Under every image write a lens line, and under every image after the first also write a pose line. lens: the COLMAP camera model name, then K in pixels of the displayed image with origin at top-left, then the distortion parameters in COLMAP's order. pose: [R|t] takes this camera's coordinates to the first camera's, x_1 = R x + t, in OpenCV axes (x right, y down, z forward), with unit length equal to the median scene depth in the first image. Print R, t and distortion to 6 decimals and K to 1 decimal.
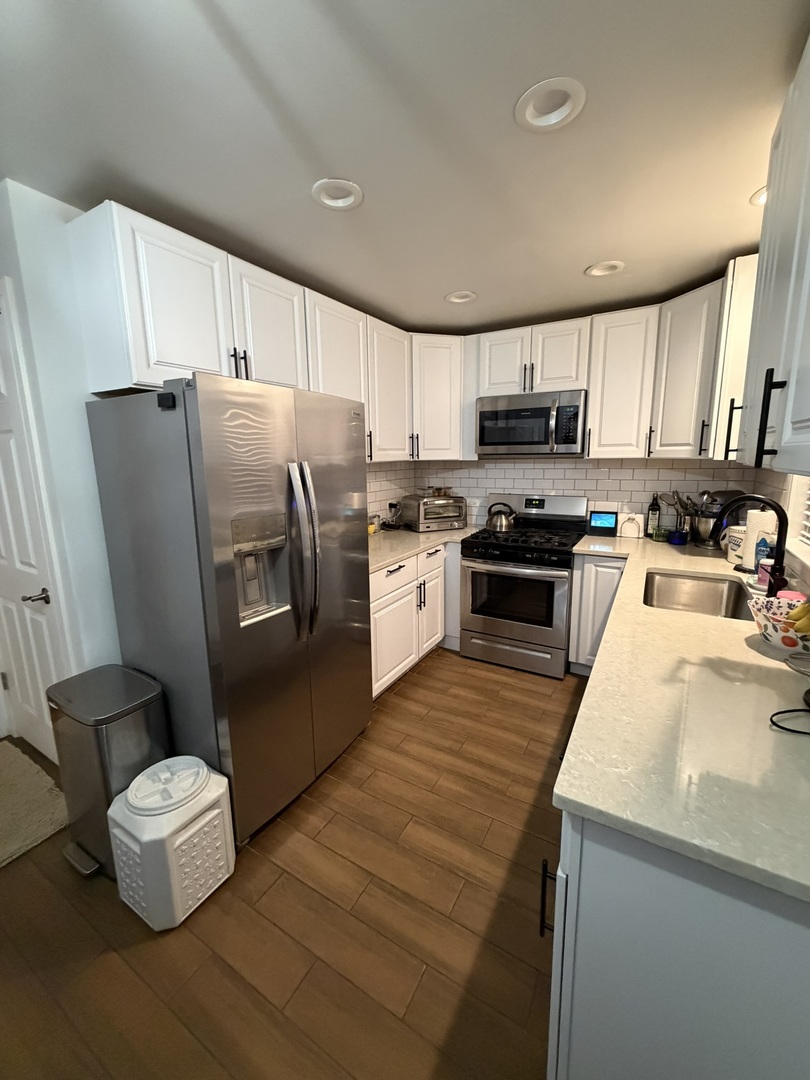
lens RADIAL K [[430.6, 0, 405.5], [0, 430.6, 538.6], [0, 0, 1]] dist [0.000363, 0.000012]
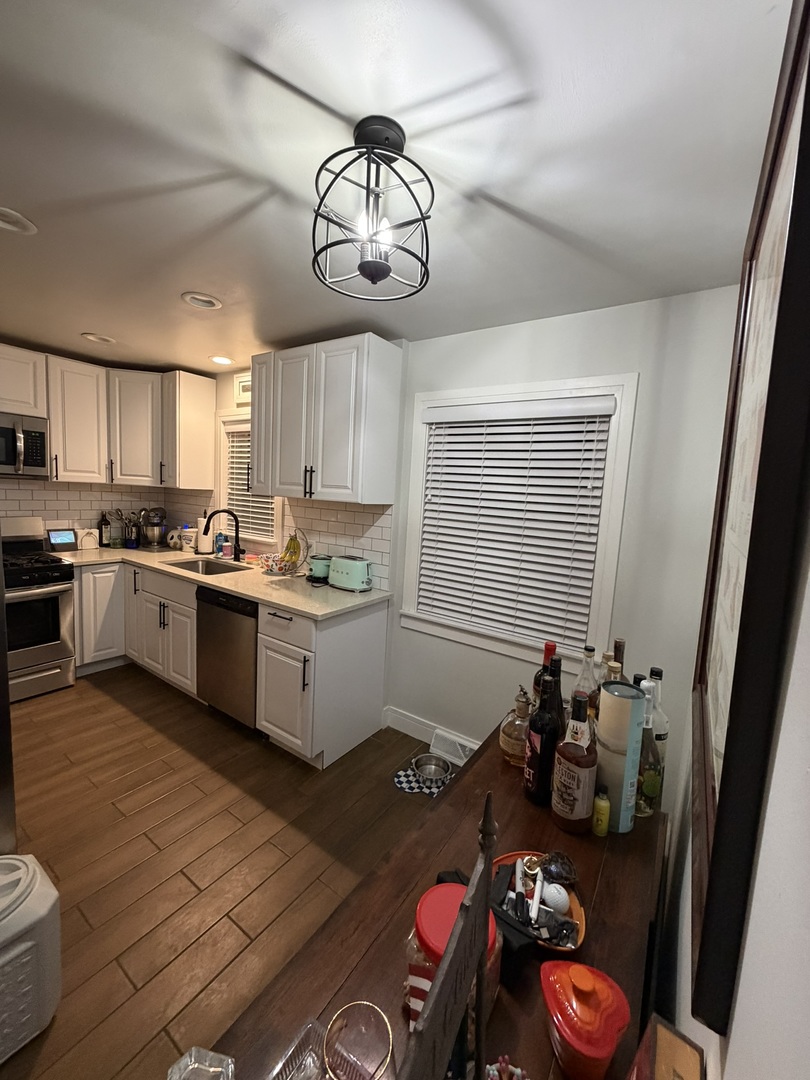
lens RADIAL K [[430.6, 0, 405.8], [0, 430.6, 536.2], [0, 0, 1]] dist [0.000363, 0.000012]
pose [[0.064335, -0.083398, 0.994437, -0.632528], [0.134150, 0.988180, 0.074194, -0.009343], [-0.988870, 0.128630, 0.074763, 0.053427]]
